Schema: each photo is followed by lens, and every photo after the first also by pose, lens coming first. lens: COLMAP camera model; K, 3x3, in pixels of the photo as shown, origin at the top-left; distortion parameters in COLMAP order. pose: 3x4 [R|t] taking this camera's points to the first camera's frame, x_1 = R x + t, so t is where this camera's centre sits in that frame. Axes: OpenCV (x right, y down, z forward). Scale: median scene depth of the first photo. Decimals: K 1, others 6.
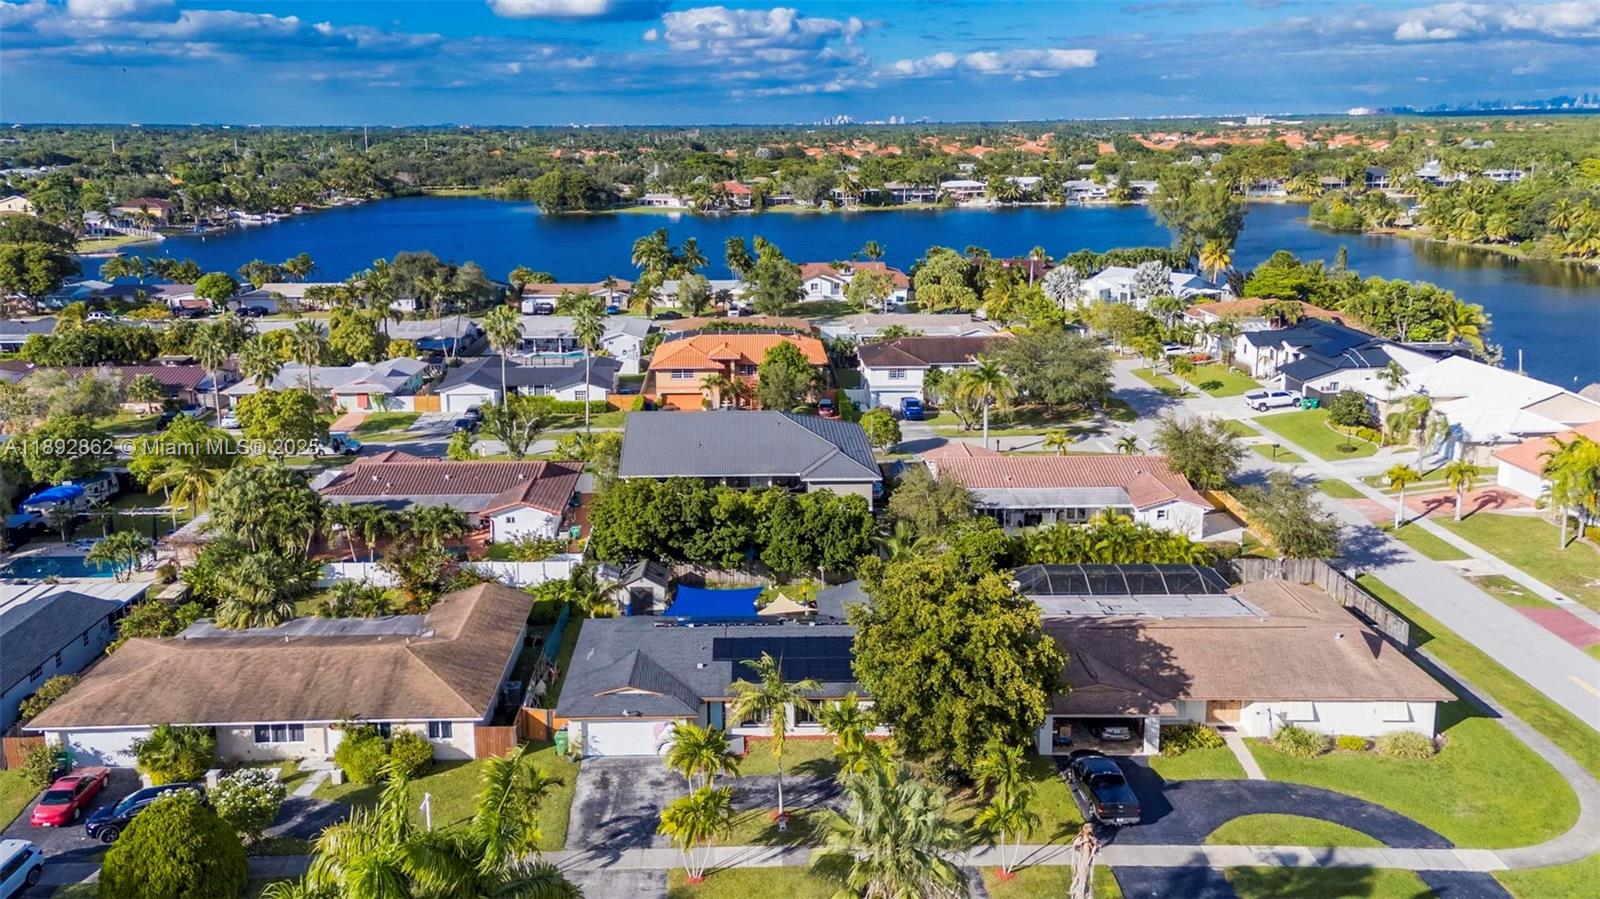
lens RADIAL K [[1203.6, 0, 755.6], [0, 1203.6, 357.2], [0, 0, 1]] dist [0.083689, -0.007473]
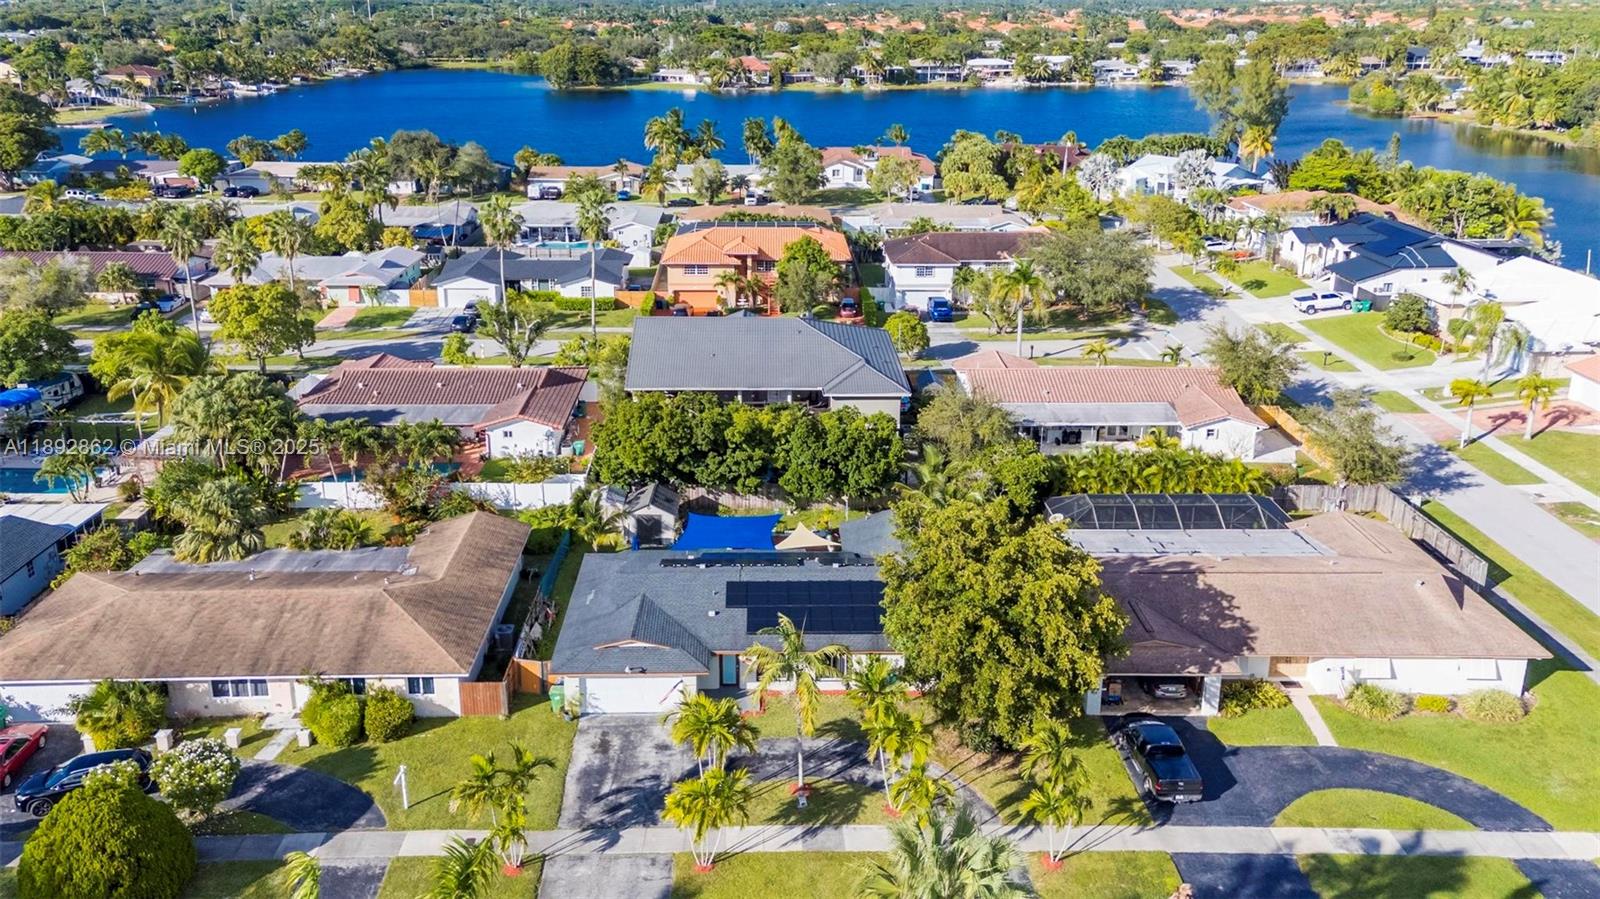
lens RADIAL K [[1201.3, 0, 785.1], [0, 1201.3, 368.3], [0, 0, 1]] dist [0.078783, 0.003576]
pose [[0.999902, 0.008219, 0.011343, -0.002203], [-0.009392, 0.994155, 0.107553, -0.017934], [-0.010392, -0.107649, 0.994135, 0.097519]]
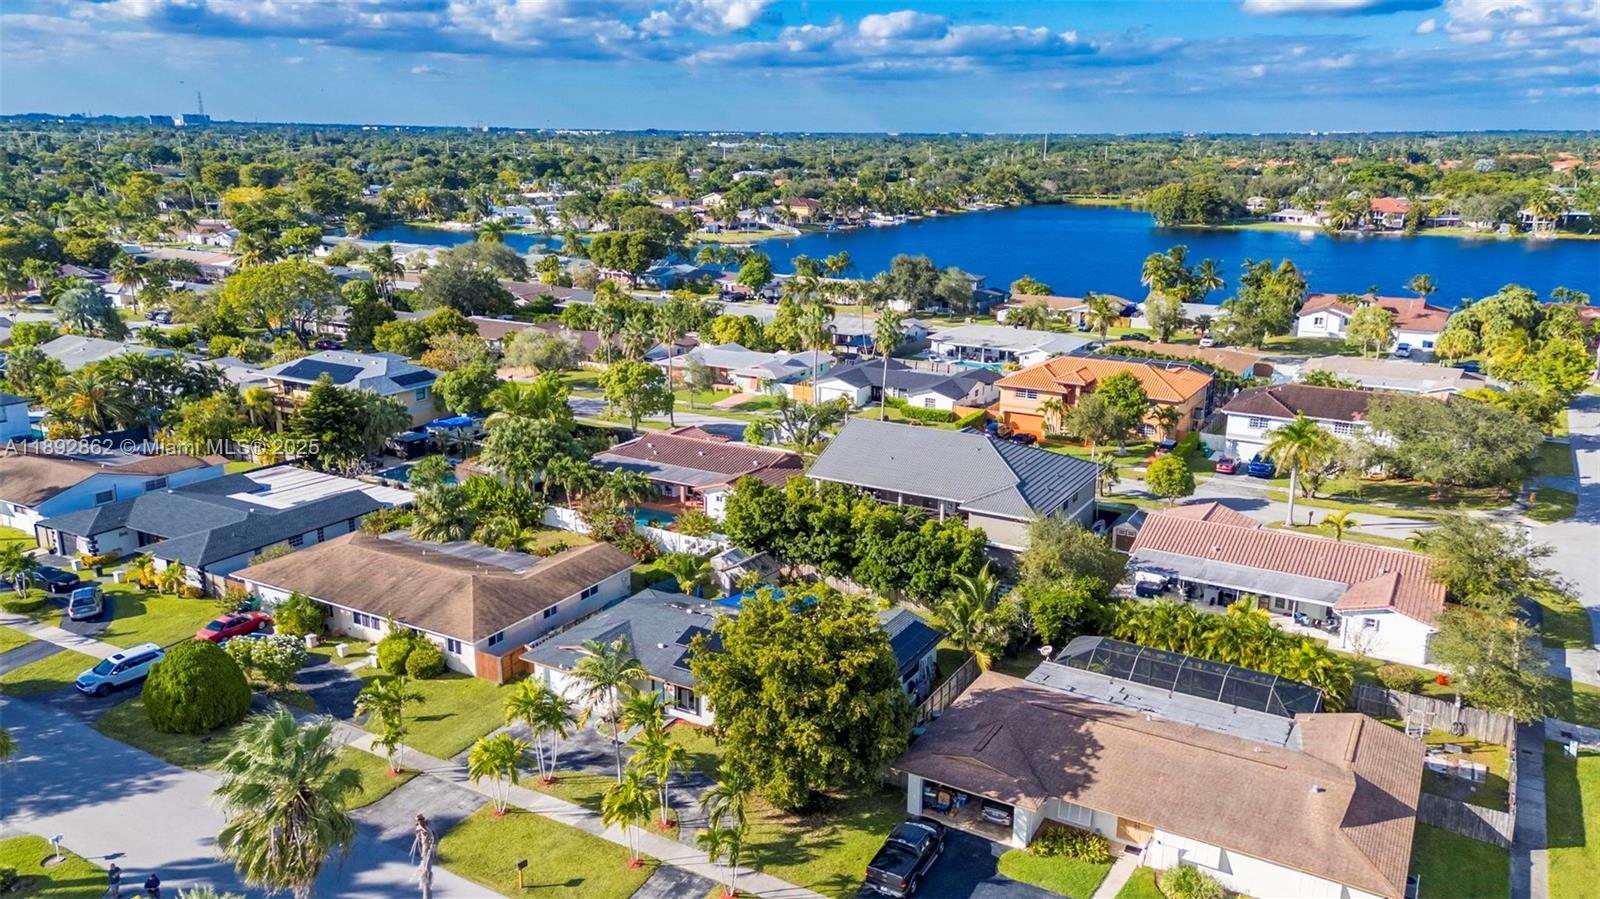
lens RADIAL K [[1203.0, 0, 802.0], [0, 1203.0, 392.0], [0, 0, 1]] dist [0.088967, 0.000337]
pose [[0.860349, 0.119778, -0.495433, 0.431385], [-0.109220, 0.992742, 0.050343, -0.027536], [0.497867, 0.010799, 0.867186, 0.098735]]
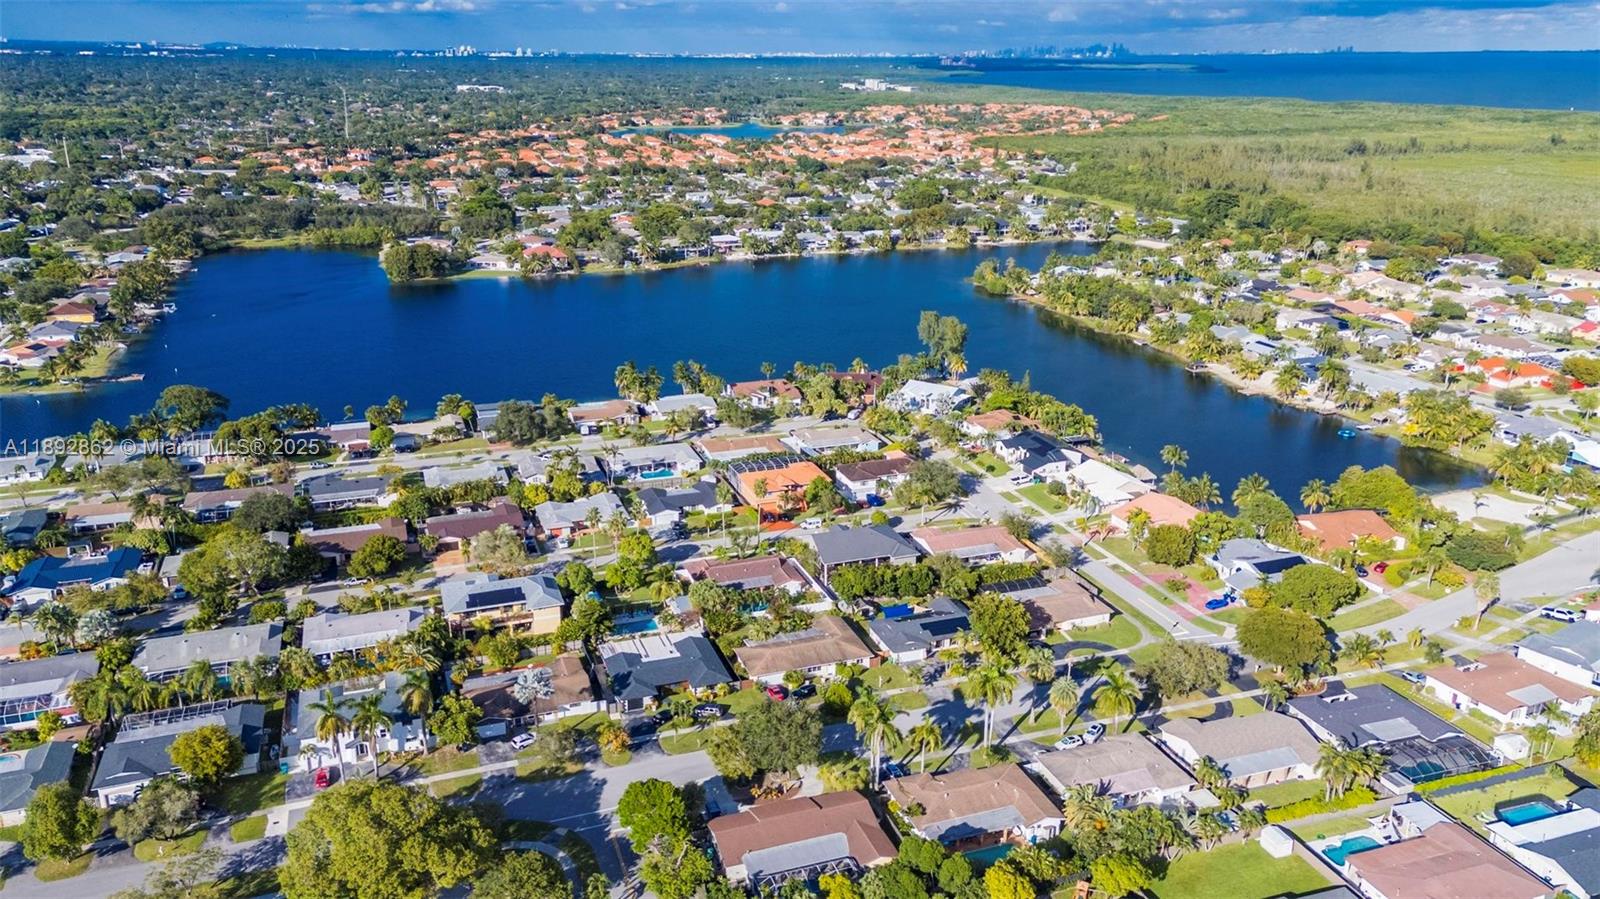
lens RADIAL K [[1192.5, 0, 782.3], [0, 1192.5, 391.5], [0, 0, 1]] dist [0.073308, -0.002416]
pose [[0.949172, -0.078237, 0.304880, -1.040726], [0.052919, 0.994494, 0.090453, -0.554266], [-0.310278, -0.069722, 0.948086, -1.502163]]
